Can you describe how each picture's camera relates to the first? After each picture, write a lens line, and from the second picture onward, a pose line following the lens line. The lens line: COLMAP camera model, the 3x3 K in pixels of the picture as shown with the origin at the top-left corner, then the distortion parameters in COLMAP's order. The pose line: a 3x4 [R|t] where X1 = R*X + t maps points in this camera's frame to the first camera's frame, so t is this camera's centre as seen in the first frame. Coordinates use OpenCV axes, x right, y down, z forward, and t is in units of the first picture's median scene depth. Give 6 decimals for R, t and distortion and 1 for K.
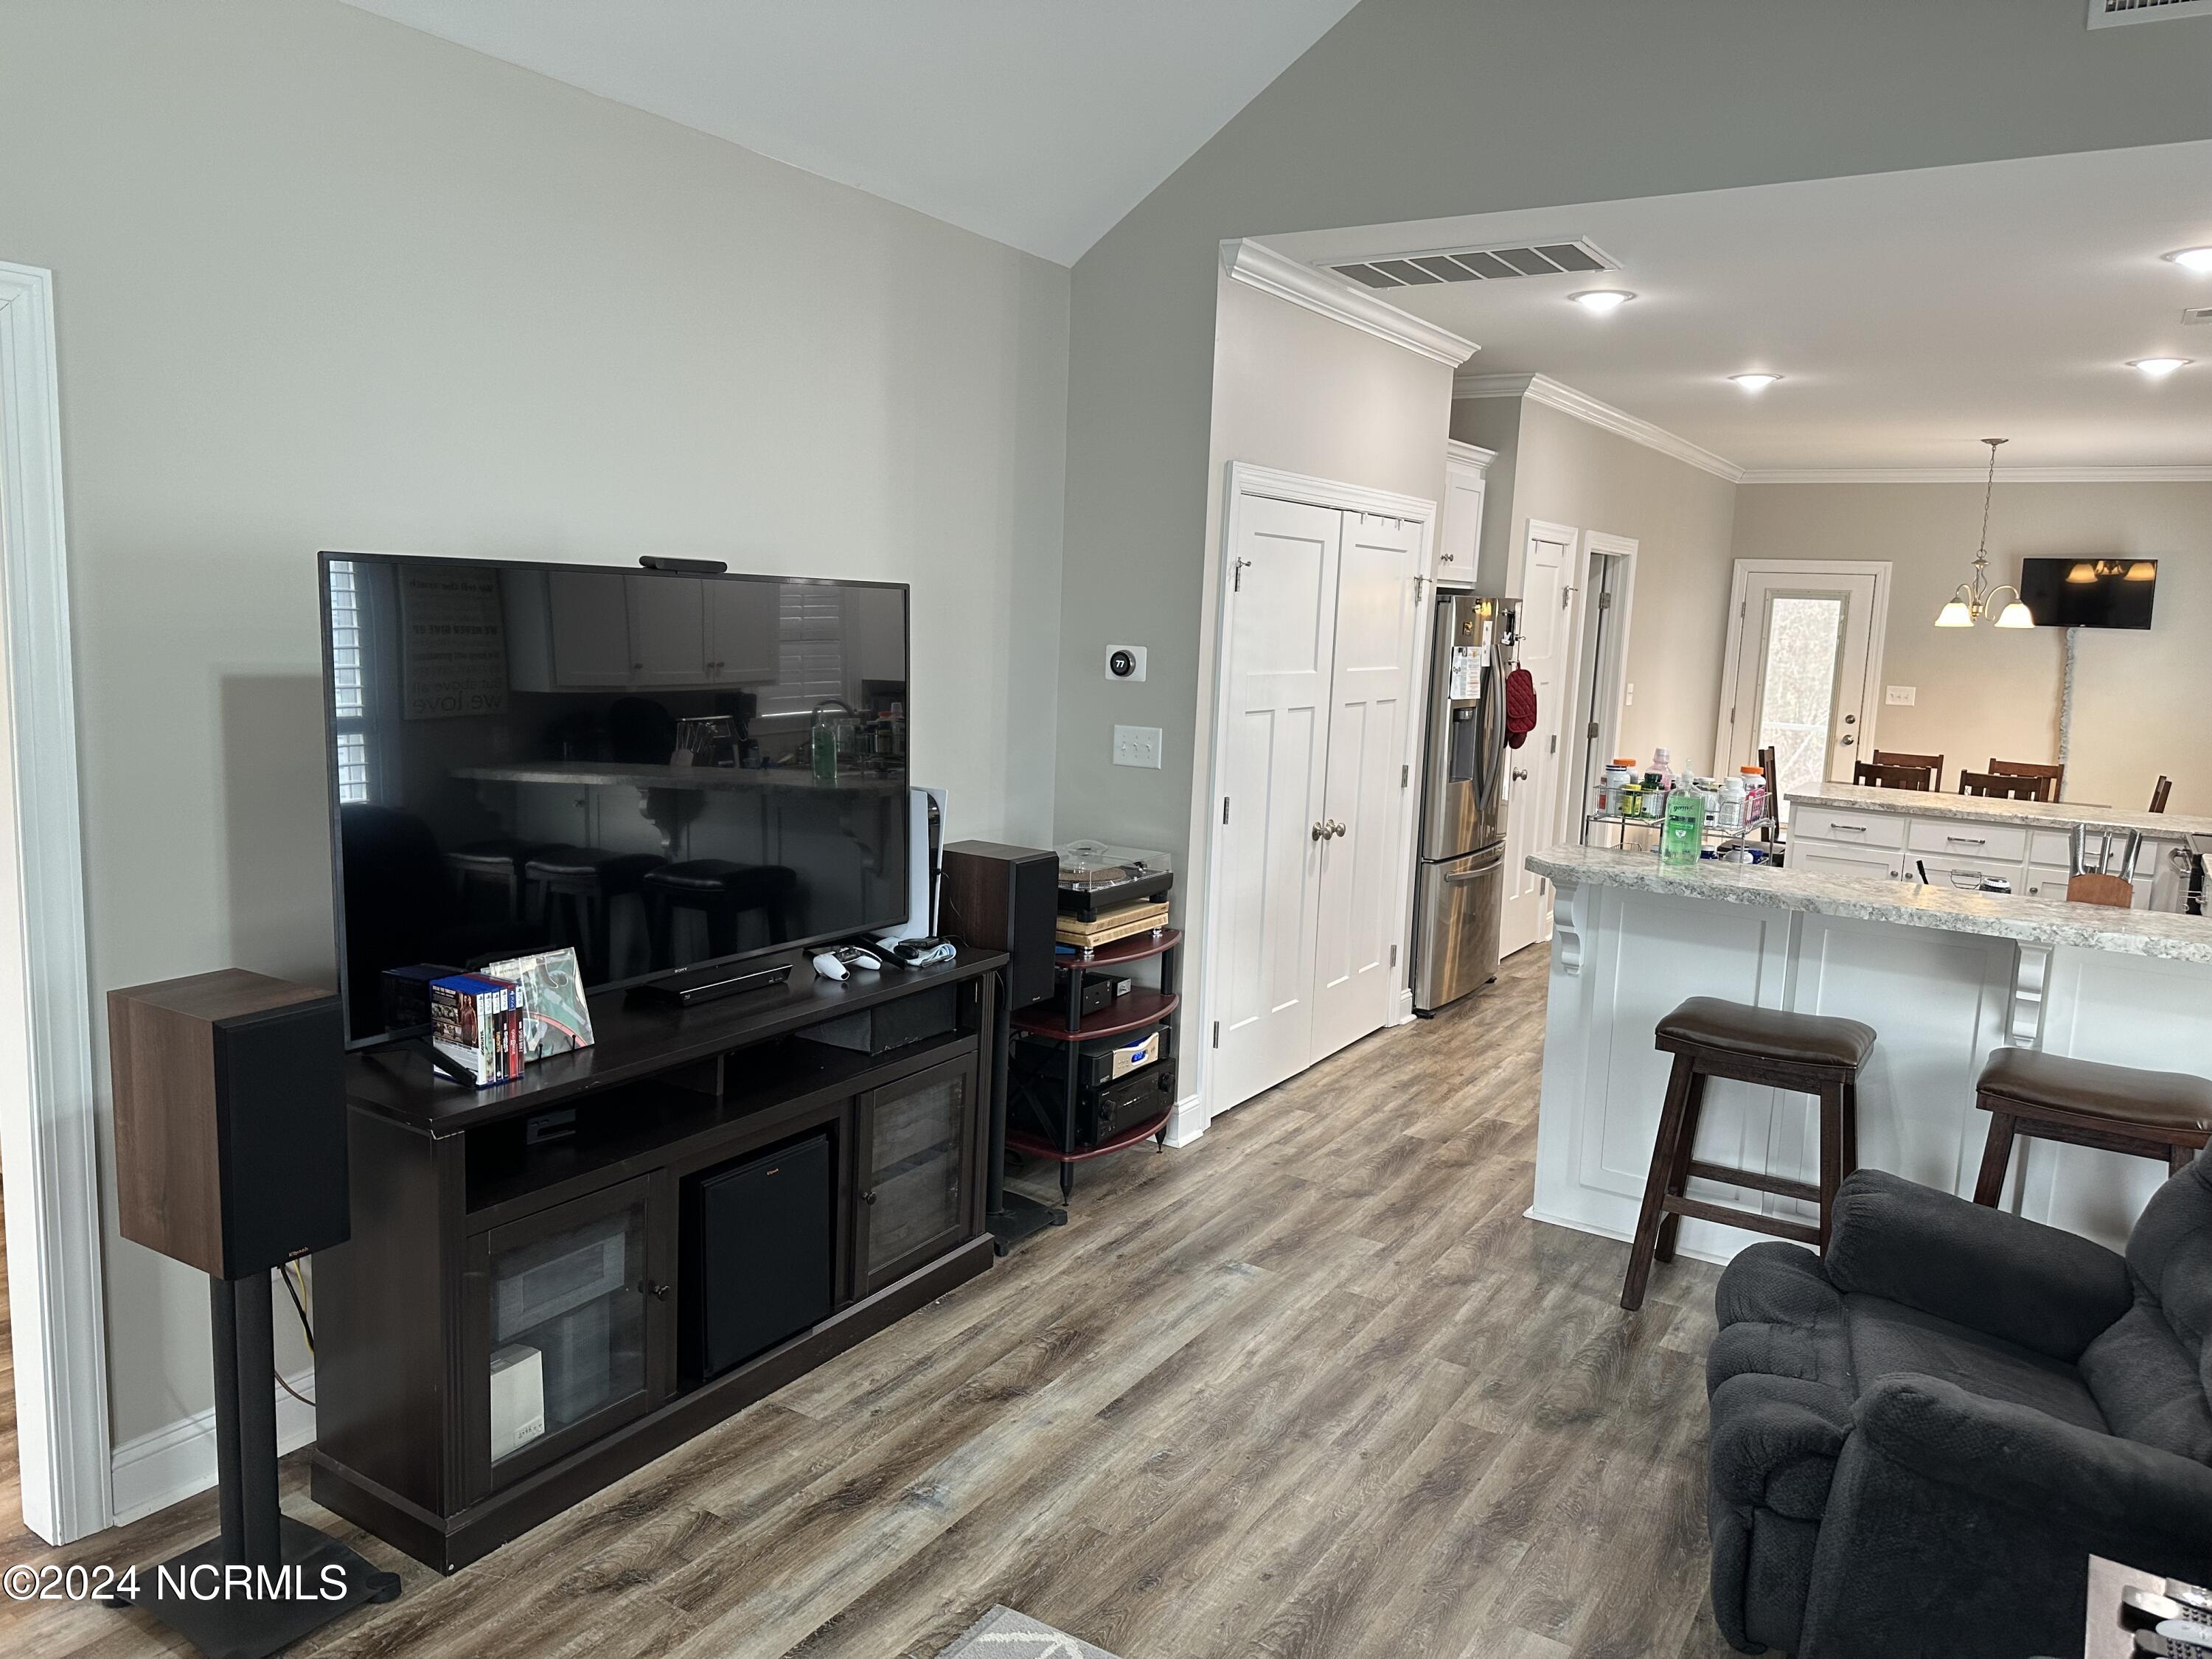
lens RADIAL K [[1554.9, 0, 1118.7], [0, 1554.9, 825.5], [0, 0, 1]] dist [0.096837, -0.124645]
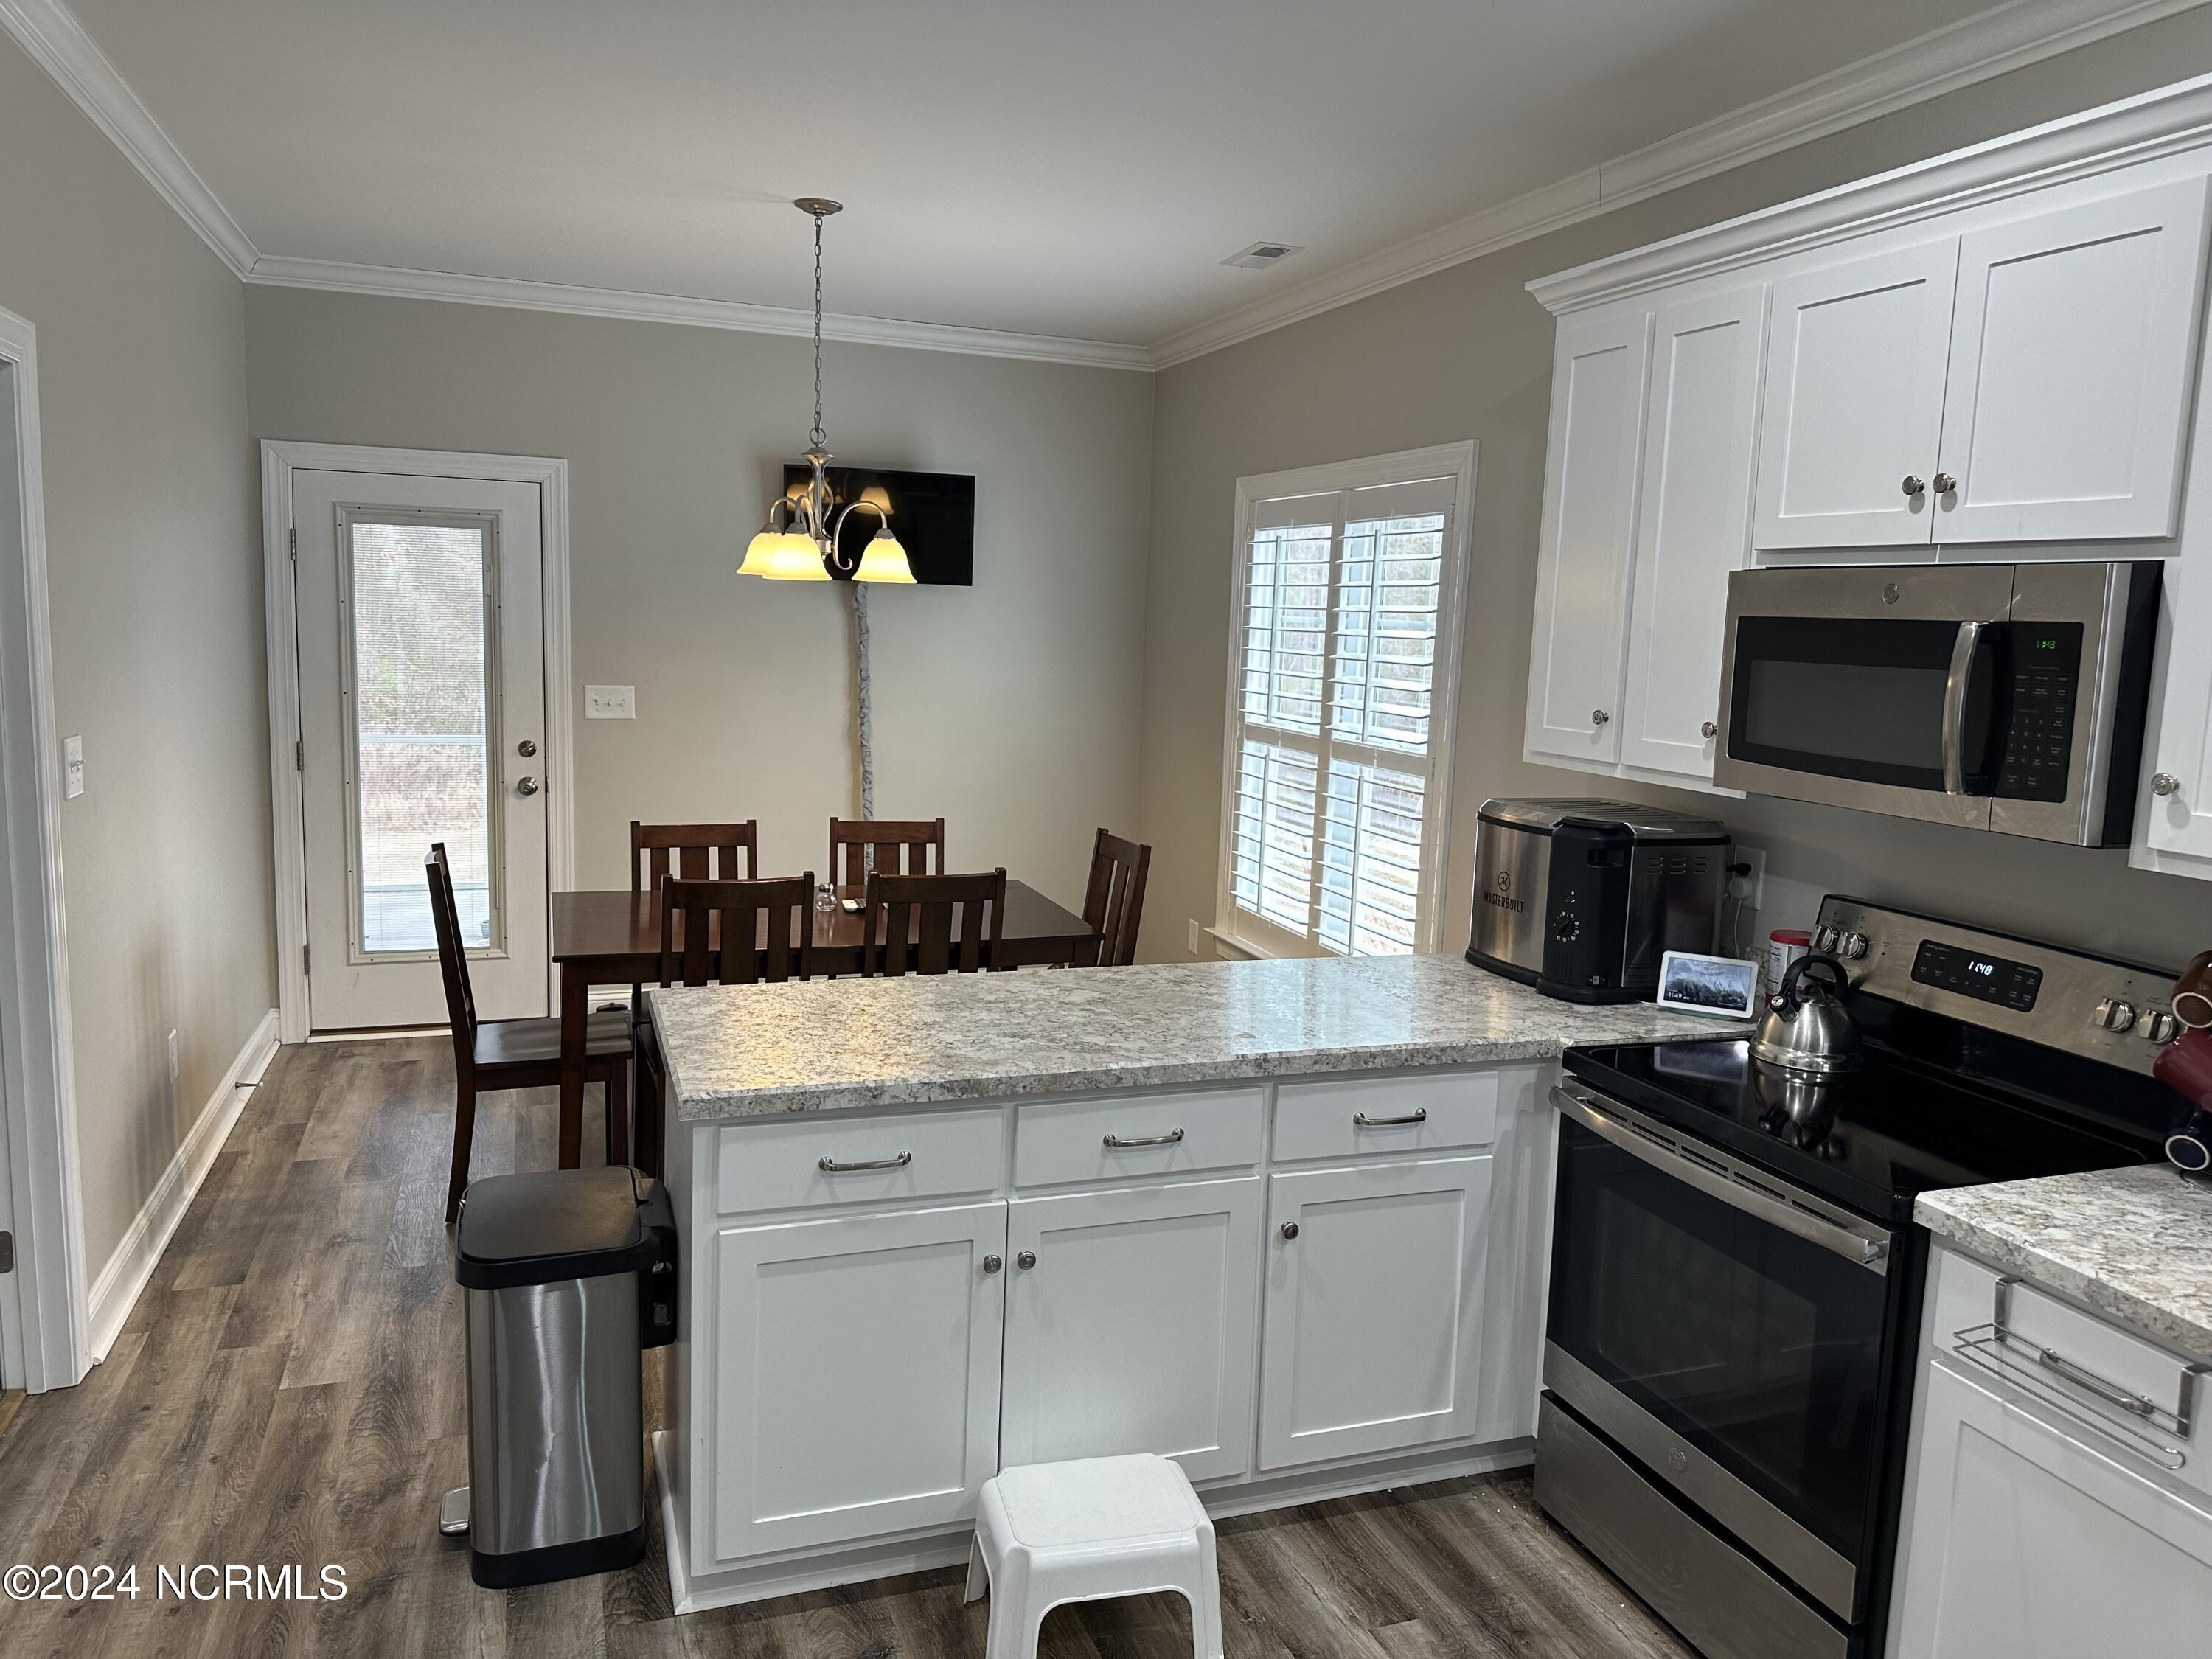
lens RADIAL K [[1555.6, 0, 1113.6], [0, 1555.6, 808.0], [0, 0, 1]] dist [0.033778, -0.032559]
pose [[0.610501, -0.118729, 0.783066, 0.335242], [0.101063, 0.992296, 0.071660, -0.134635], [-0.785541, 0.035390, 0.617797, 1.049999]]
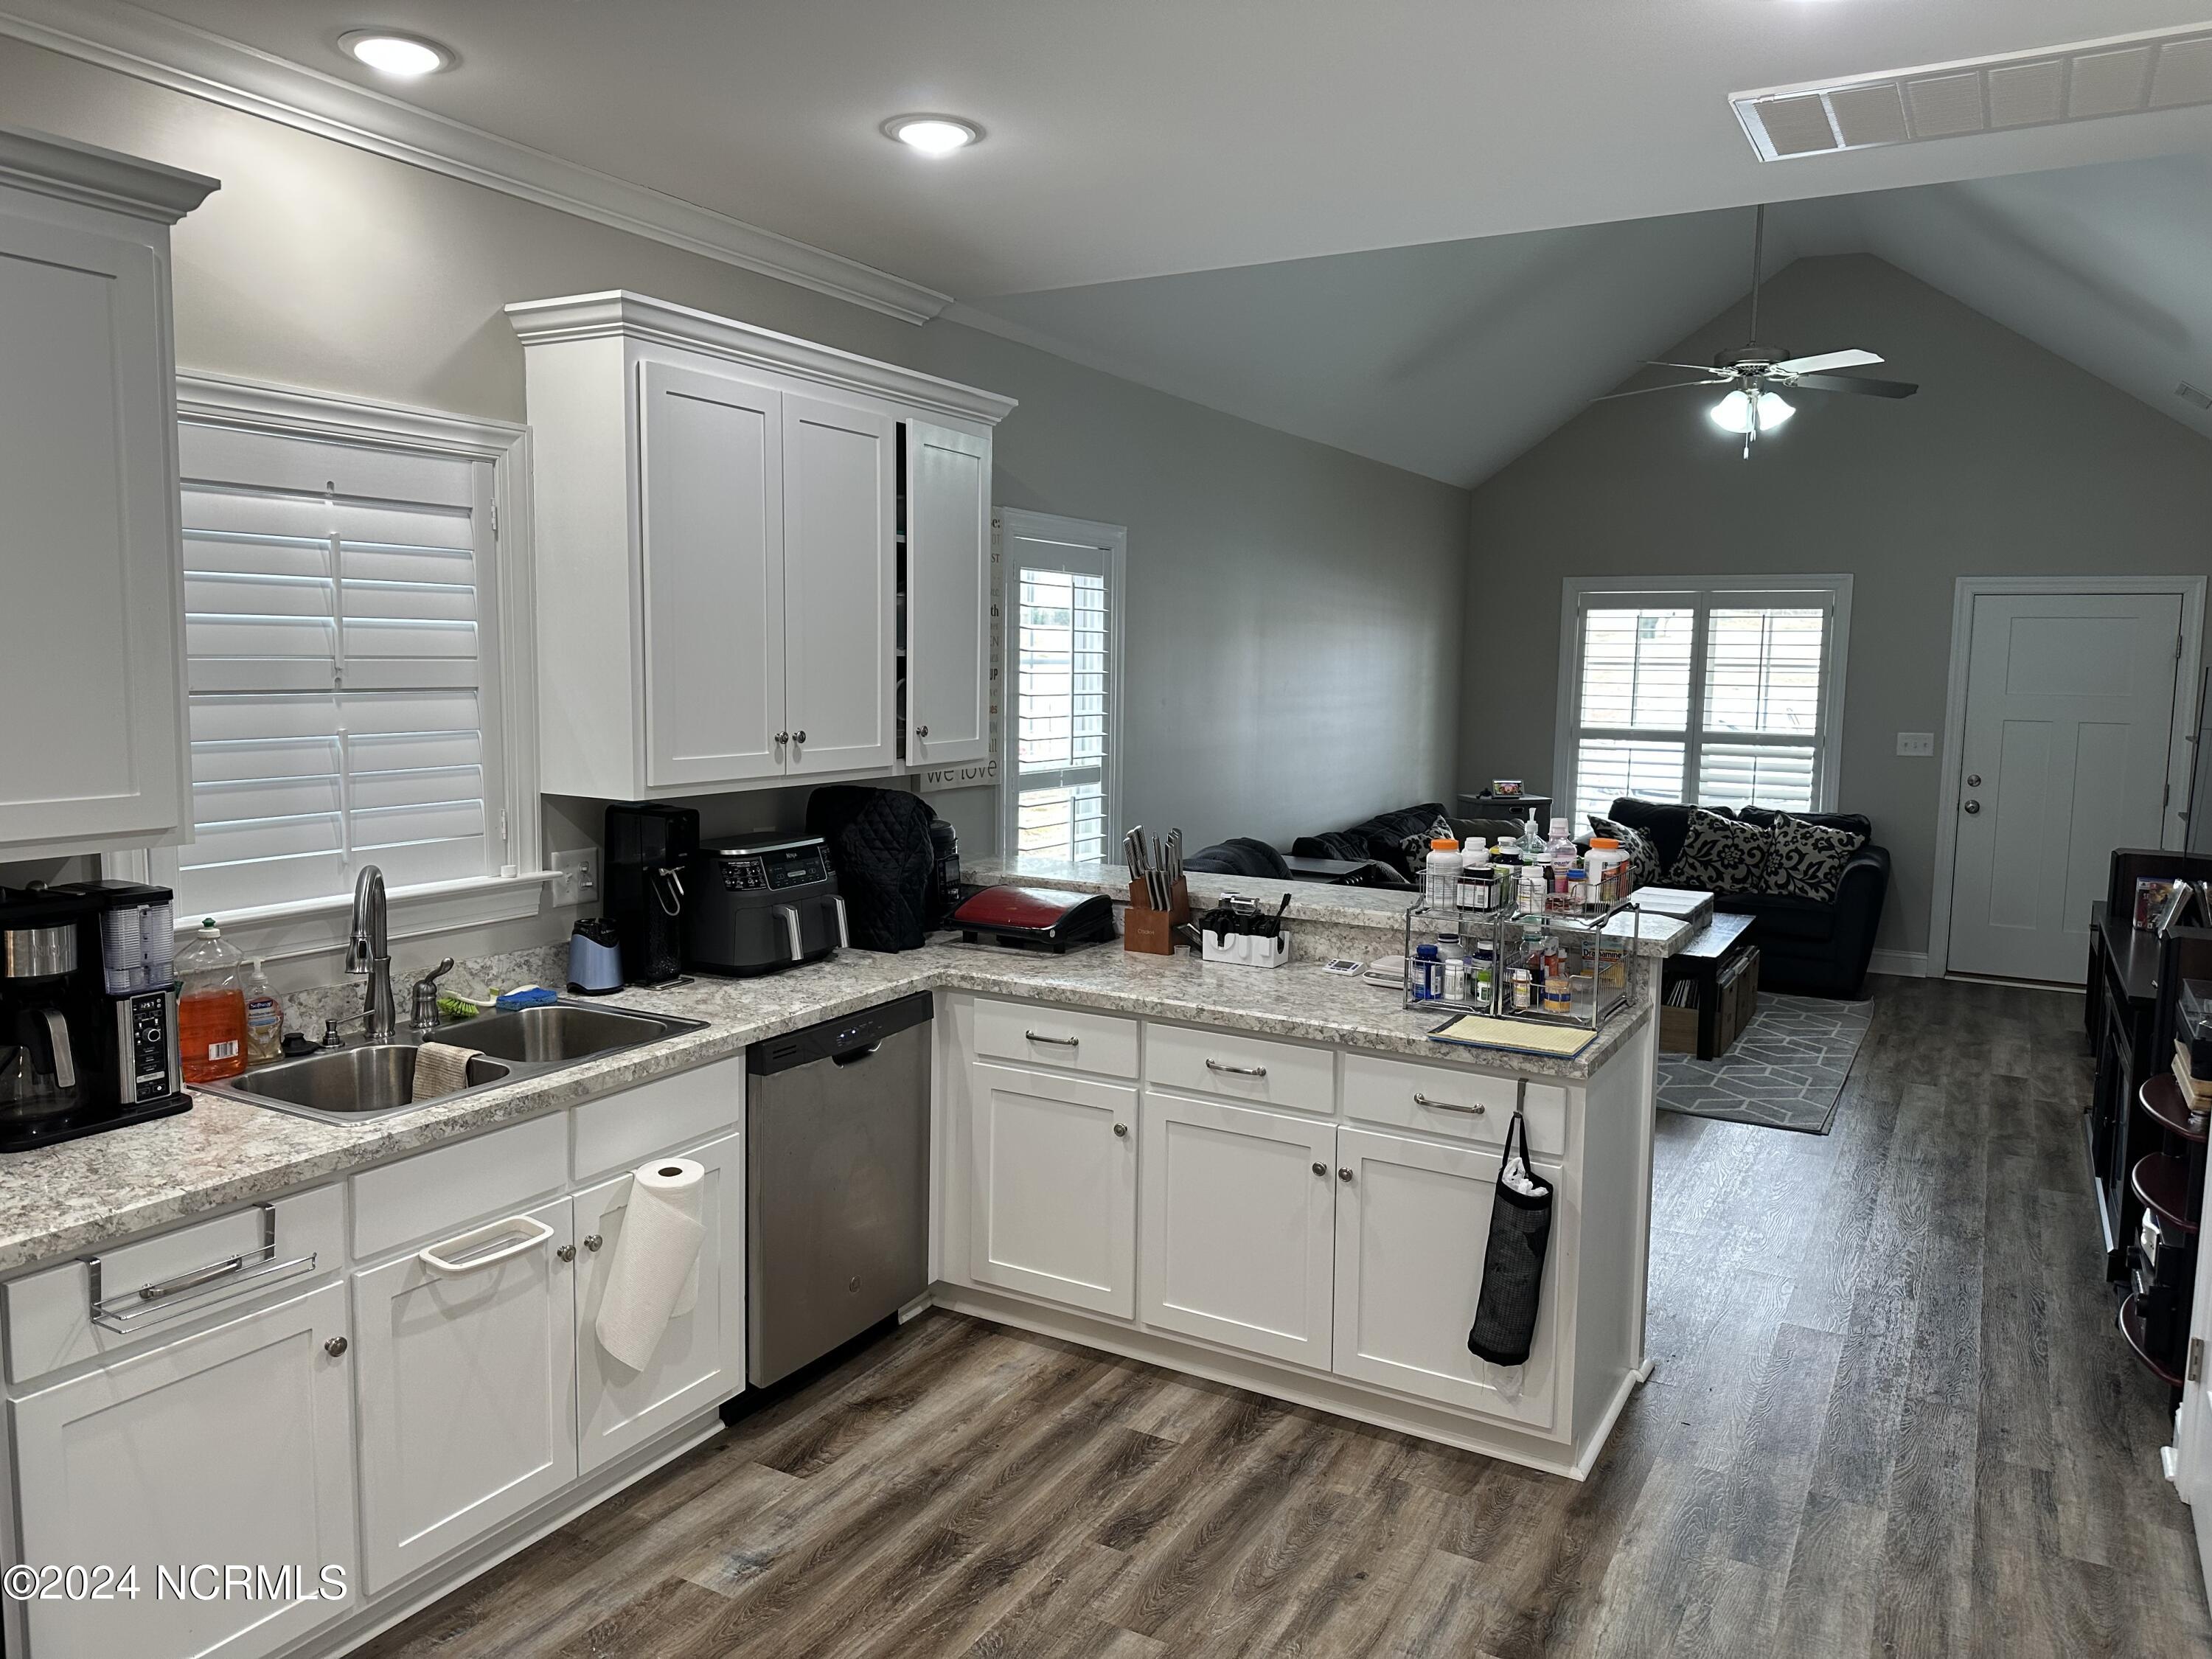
lens RADIAL K [[1553.5, 0, 1104.0], [0, 1553.5, 812.2], [0, 0, 1]] dist [0.125383, -0.187776]
pose [[-0.997606, -0.050220, -0.047546, 0.528238], [-0.060202, 0.968984, 0.239679, -0.197053], [0.034035, 0.241967, -0.969687, 1.511460]]
